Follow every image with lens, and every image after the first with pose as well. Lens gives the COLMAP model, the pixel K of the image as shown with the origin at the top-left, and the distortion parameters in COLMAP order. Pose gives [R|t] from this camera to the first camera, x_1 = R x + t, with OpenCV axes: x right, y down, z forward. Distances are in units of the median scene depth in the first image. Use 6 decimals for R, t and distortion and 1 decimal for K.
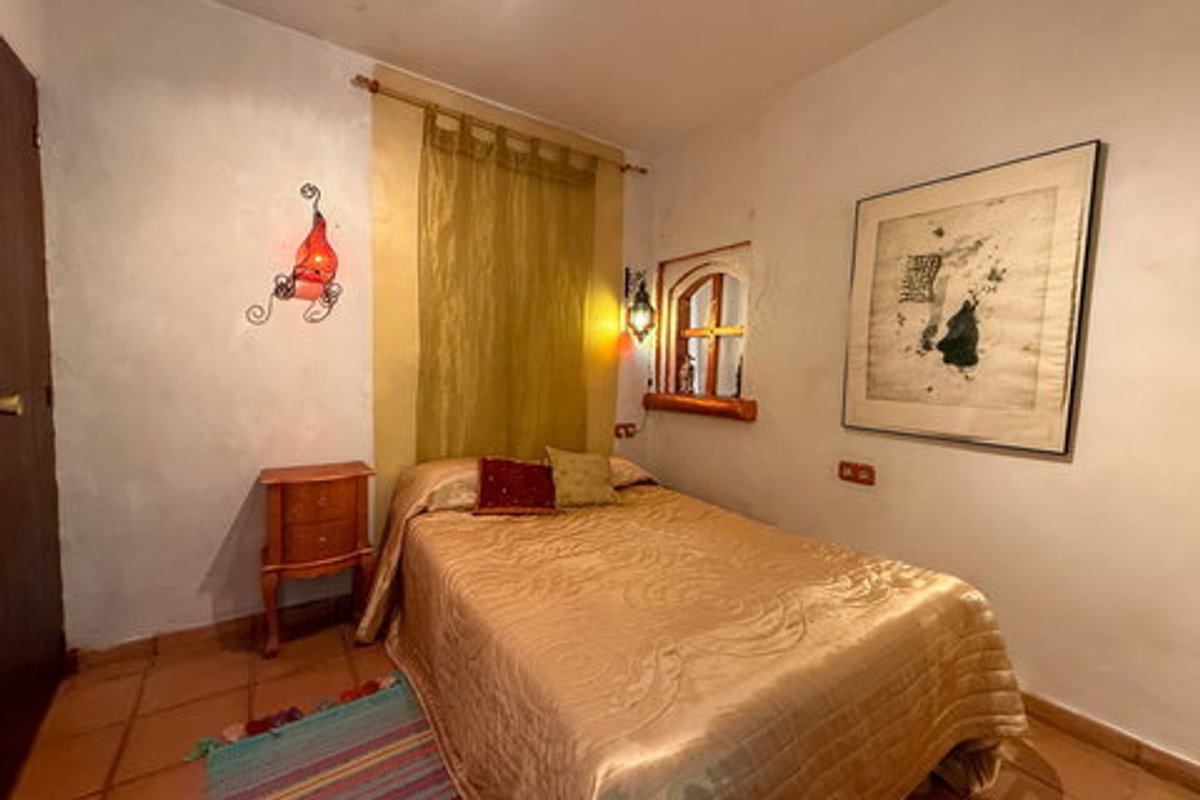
lens RADIAL K [[475.8, 0, 601.9], [0, 475.8, 403.4], [0, 0, 1]] dist [-0.000890, 0.001057]
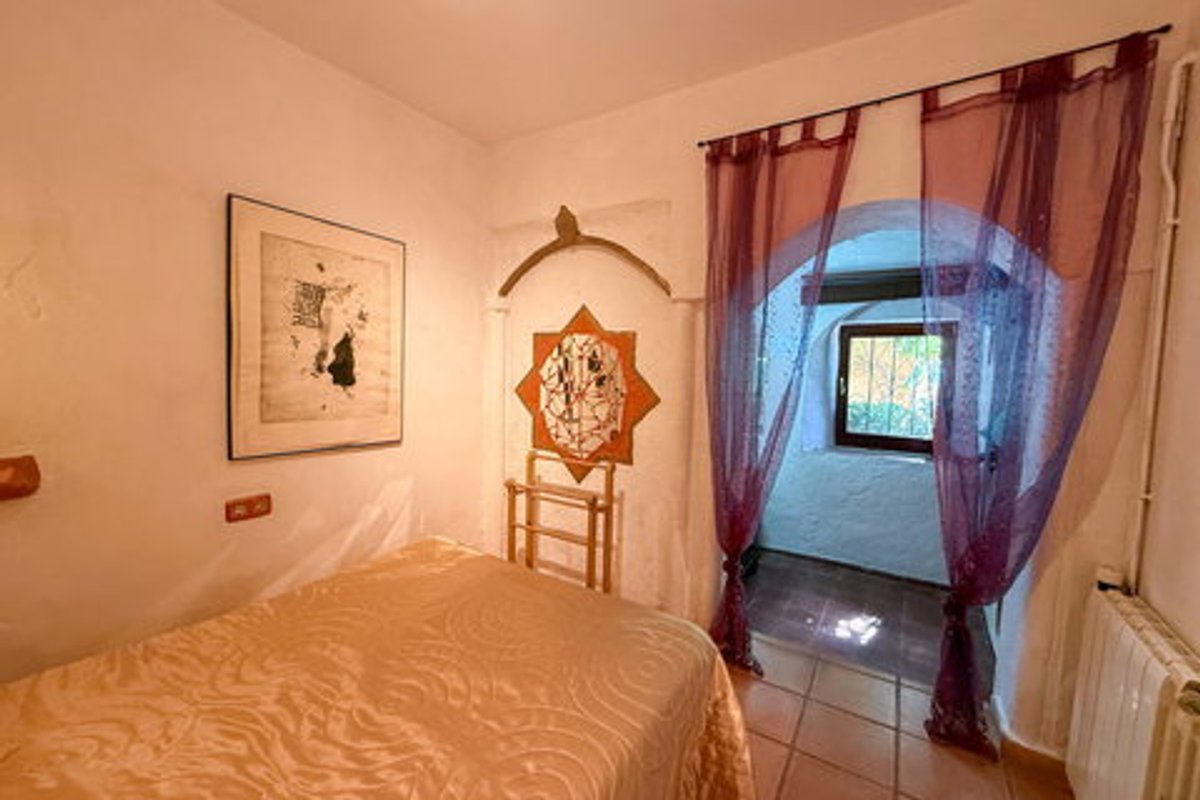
lens RADIAL K [[475.8, 0, 600.3], [0, 475.8, 401.9], [0, 0, 1]] dist [-0.000890, 0.001057]
pose [[-0.375381, -0.101109, 0.921339, -0.582490], [0.028223, 0.992324, 0.120398, -0.158613], [-0.926441, 0.071198, -0.369646, 0.811869]]
